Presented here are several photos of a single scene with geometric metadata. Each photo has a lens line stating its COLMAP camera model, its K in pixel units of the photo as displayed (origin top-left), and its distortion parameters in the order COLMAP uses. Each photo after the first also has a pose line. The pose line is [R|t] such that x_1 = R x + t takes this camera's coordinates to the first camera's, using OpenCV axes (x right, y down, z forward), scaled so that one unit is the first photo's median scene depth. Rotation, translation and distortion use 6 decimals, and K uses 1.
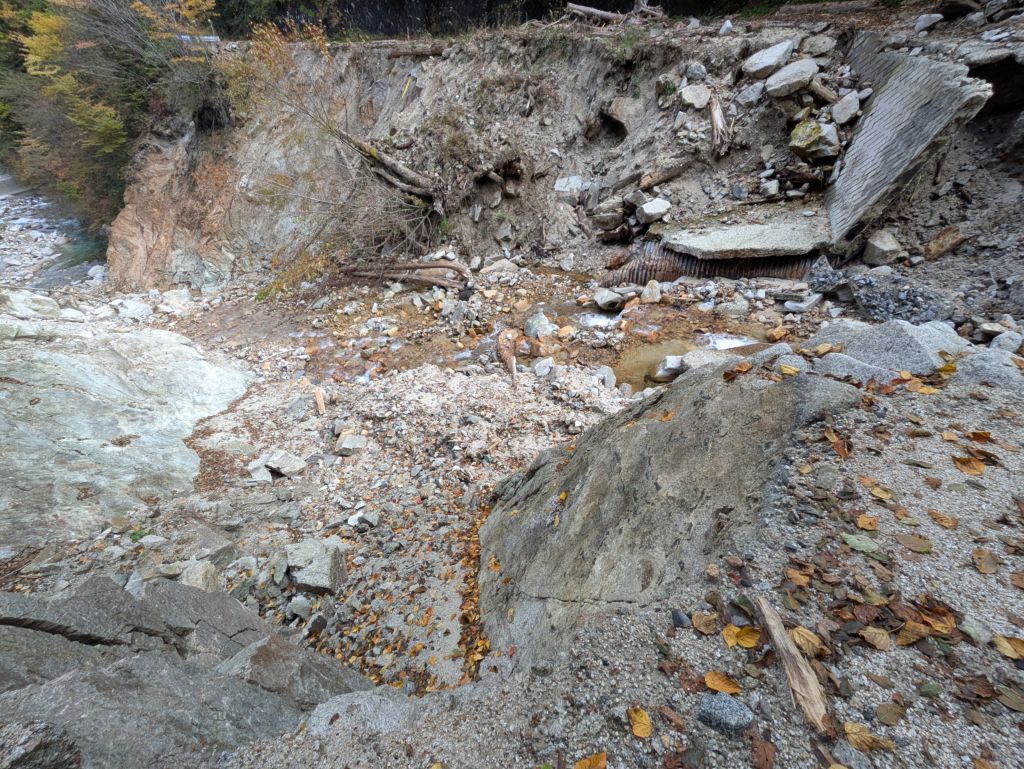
lens RADIAL K [[421.9, 0, 516.1], [0, 421.9, 383.4], [0, 0, 1]] dist [-0.000923, -0.000553]
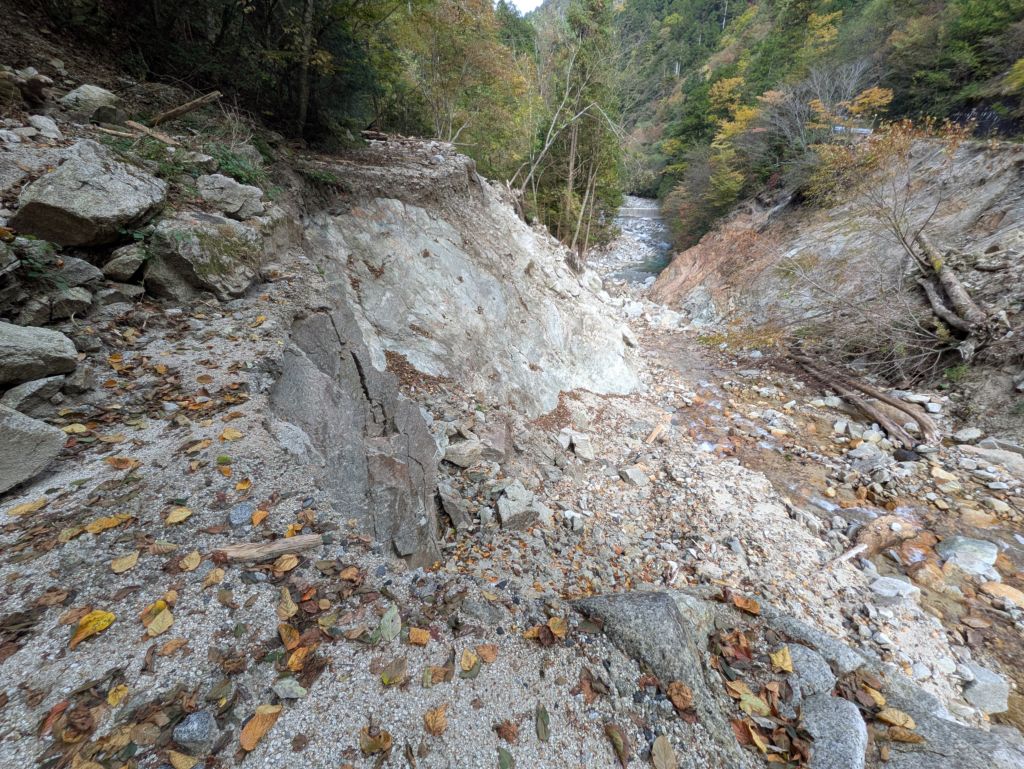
lens RADIAL K [[421.9, 0, 516.1], [0, 421.9, 383.4], [0, 0, 1]] dist [-0.000923, -0.000553]
pose [[0.405316, 0.505980, -0.761382, 0.119832], [-0.609012, 0.770585, 0.187893, -0.035447], [0.681780, 0.387535, 0.620478, 0.032082]]
